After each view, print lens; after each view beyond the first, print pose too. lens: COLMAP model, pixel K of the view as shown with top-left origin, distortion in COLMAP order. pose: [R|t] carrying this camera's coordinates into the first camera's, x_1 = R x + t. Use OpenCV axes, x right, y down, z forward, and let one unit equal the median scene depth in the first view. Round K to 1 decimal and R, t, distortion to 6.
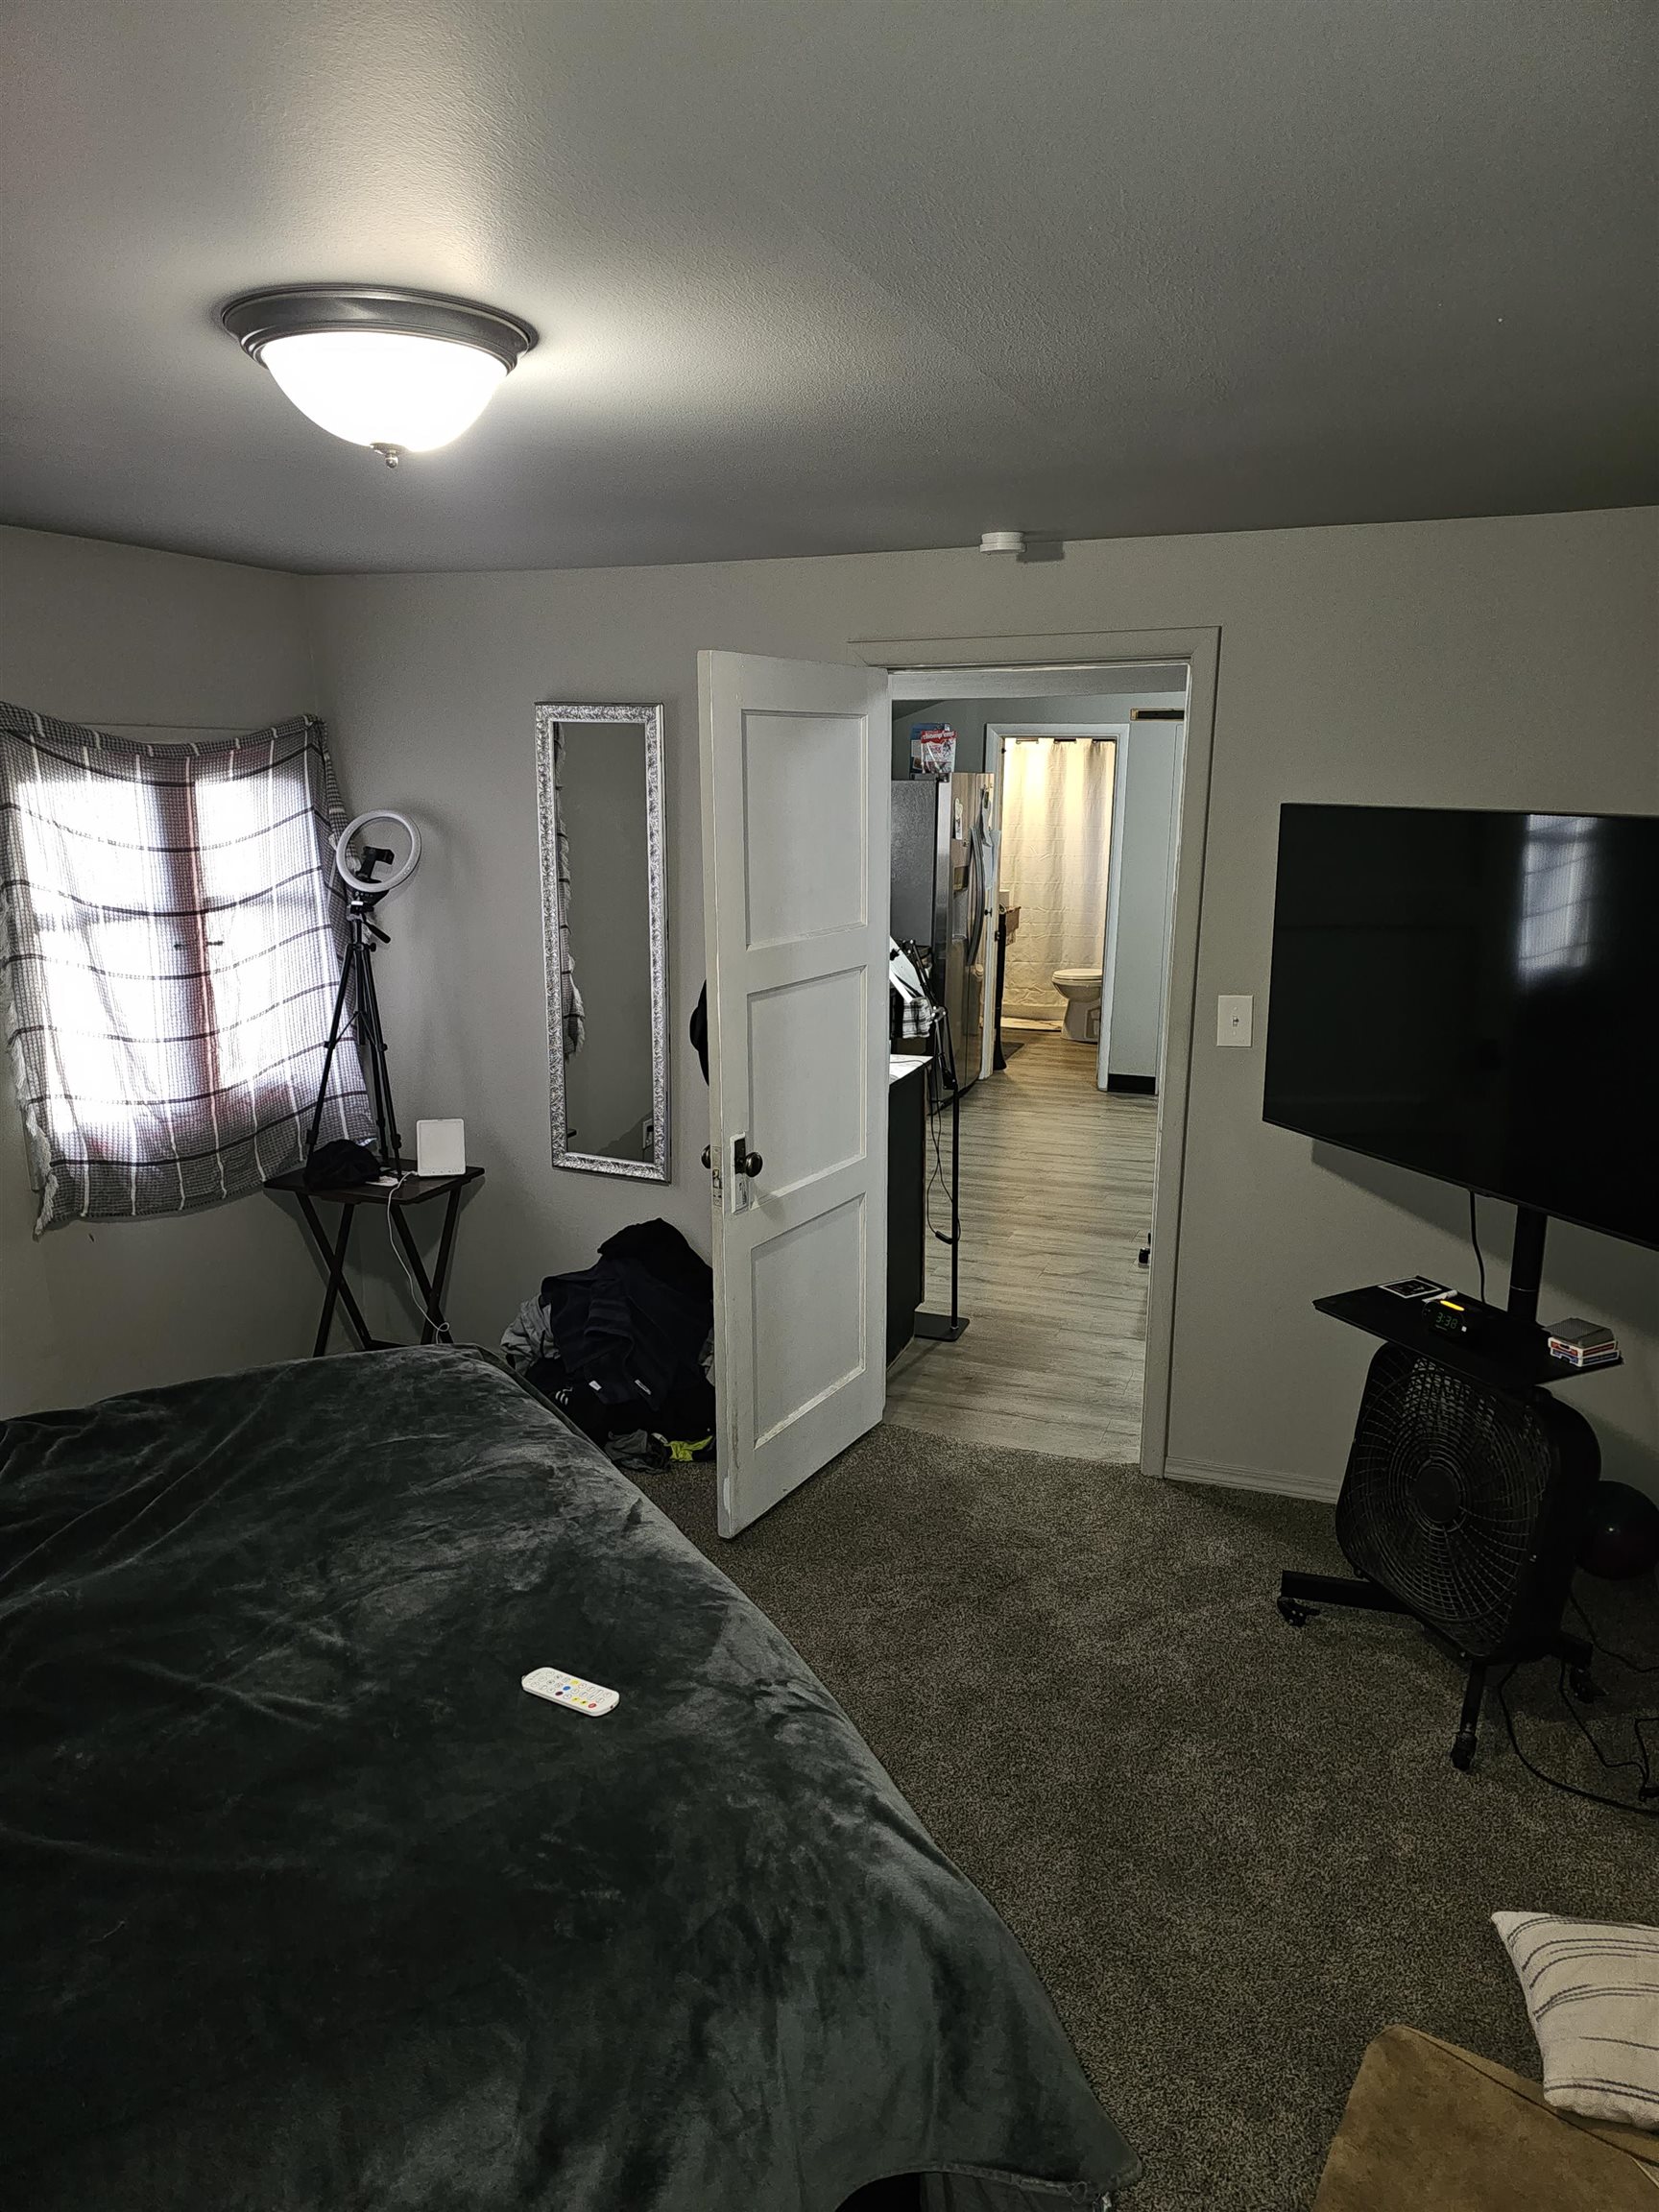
lens RADIAL K [[1479.4, 0, 826.2], [0, 1479.4, 1117.2], [0, 0, 1]] dist [0.042112, -0.032537]
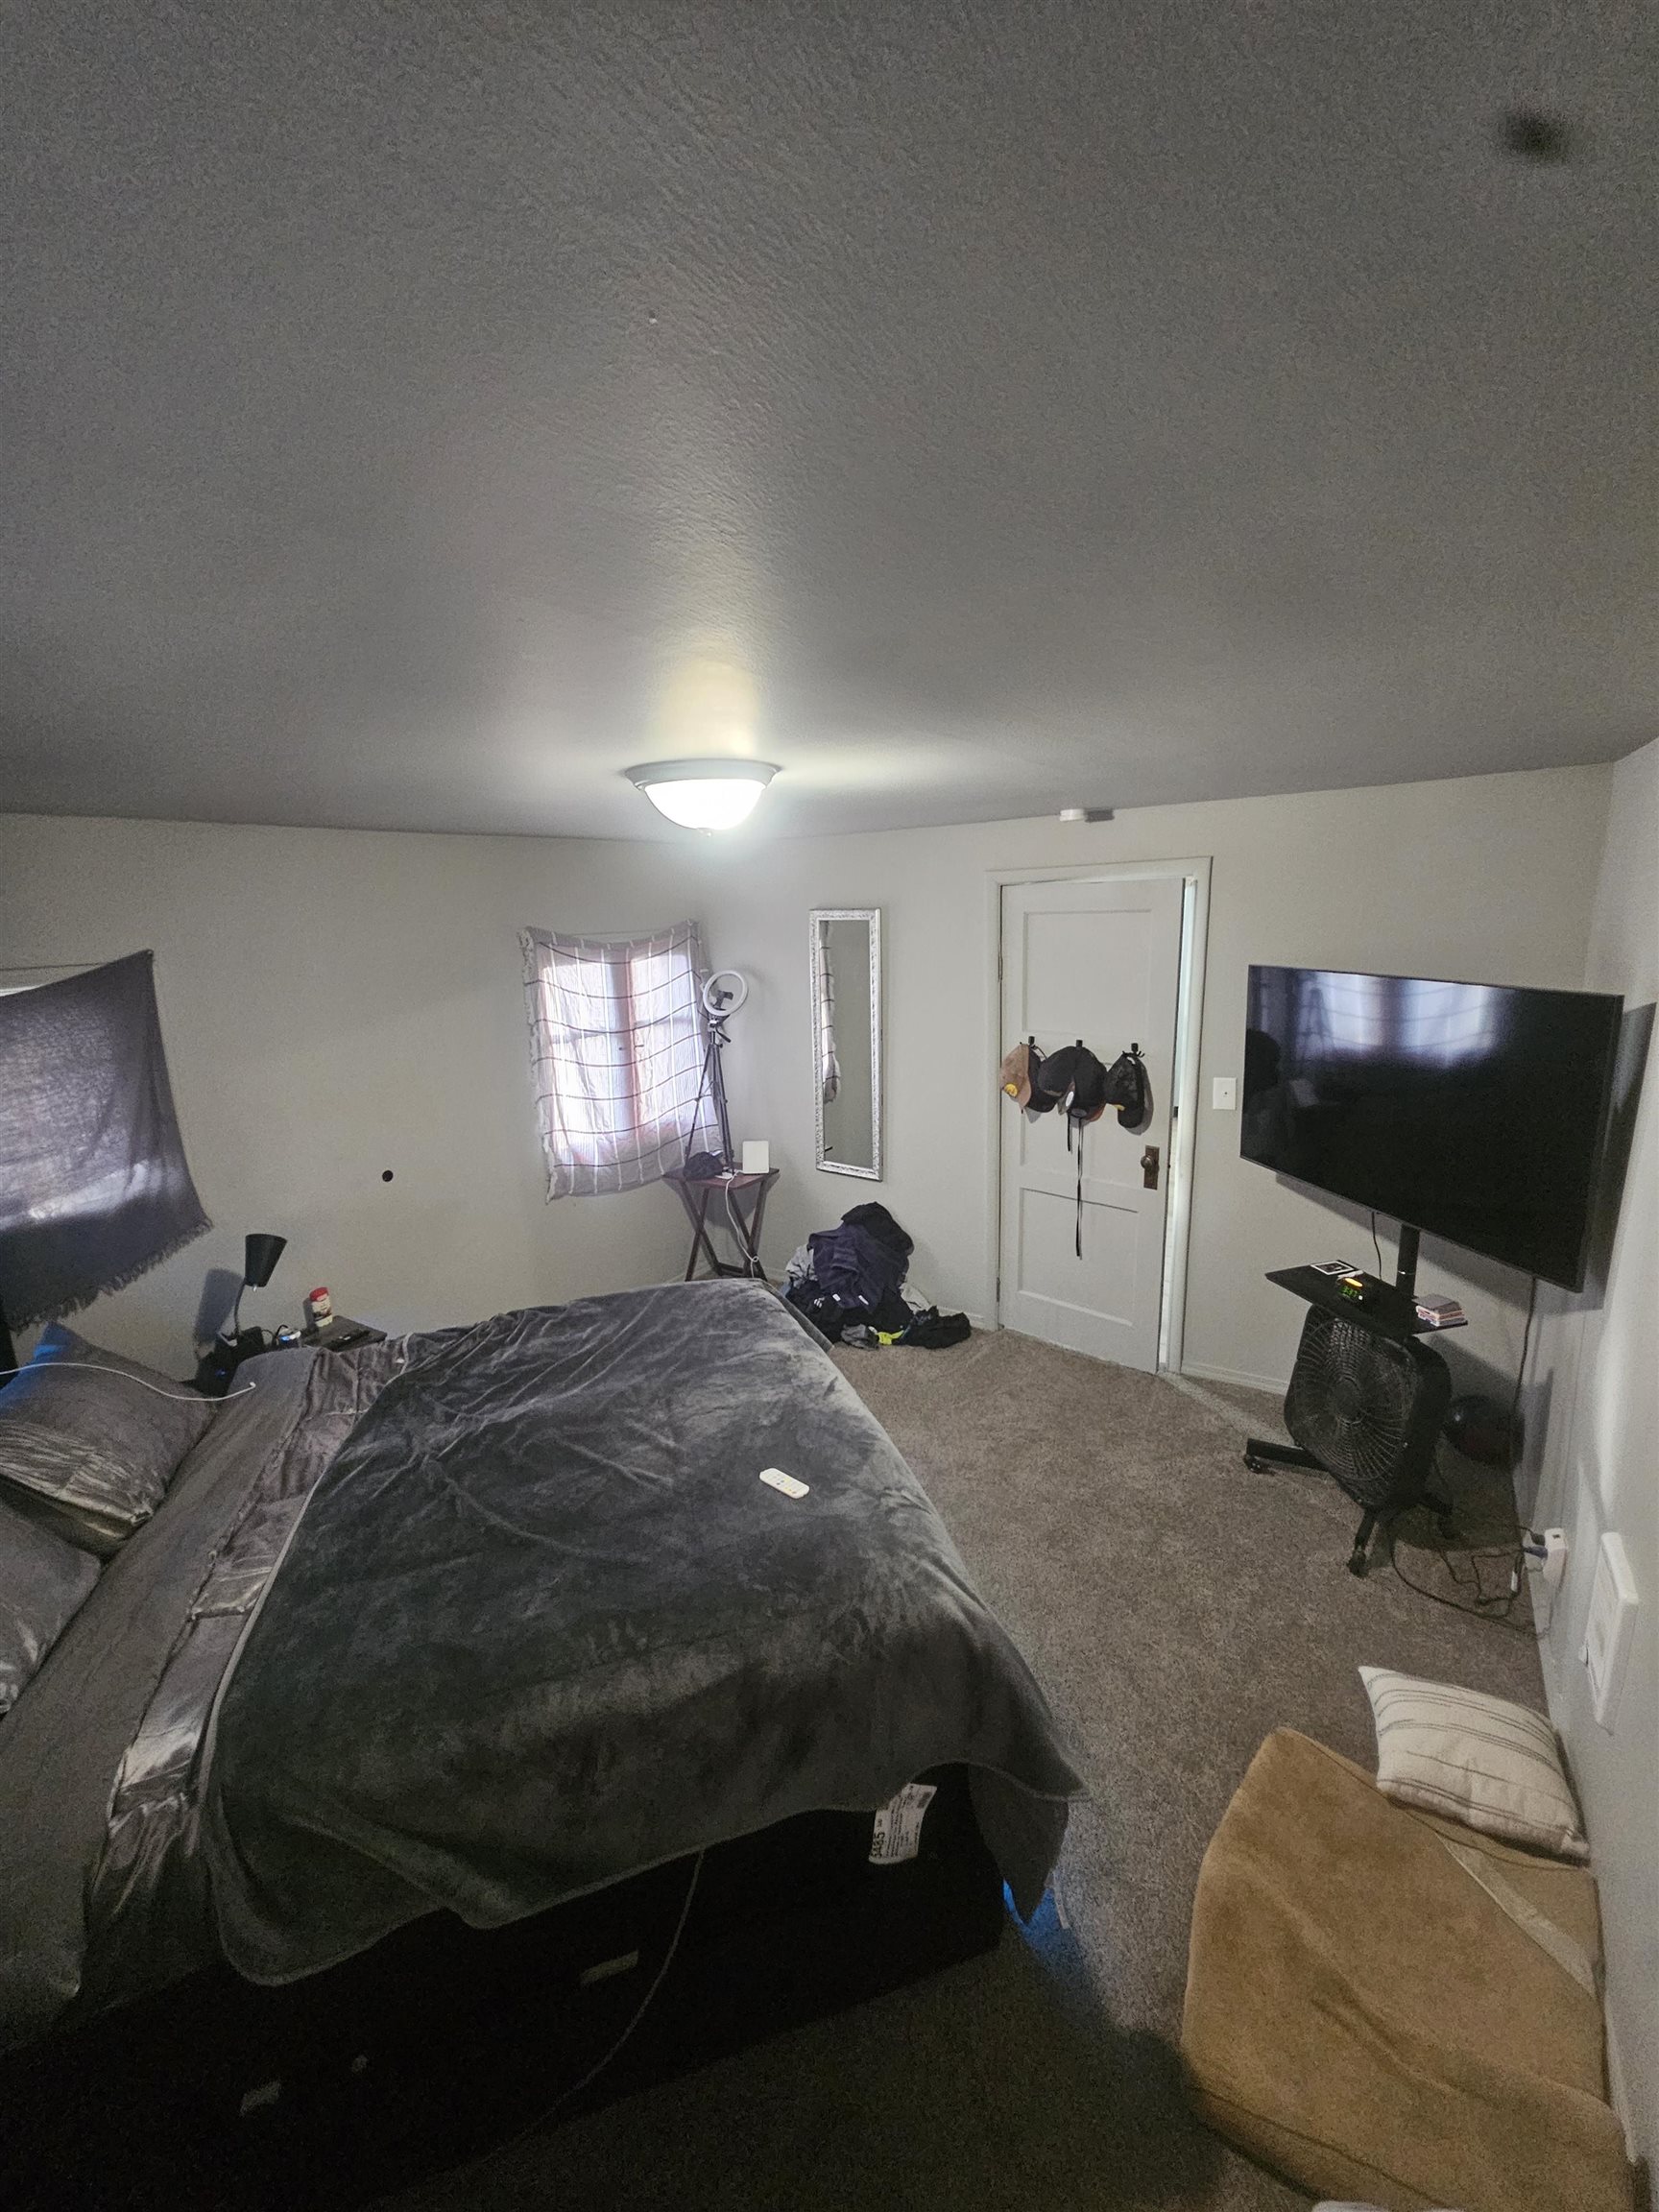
lens RADIAL K [[903.8, 0, 822.6], [0, 903.8, 1092.3], [0, 0, 1]] dist [-0.006001, 0.000866]
pose [[0.977948, 0.007349, -0.208718, 0.063721], [-0.012210, 0.999683, -0.022008, -0.048838], [0.208490, 0.024071, 0.977728, -0.068976]]
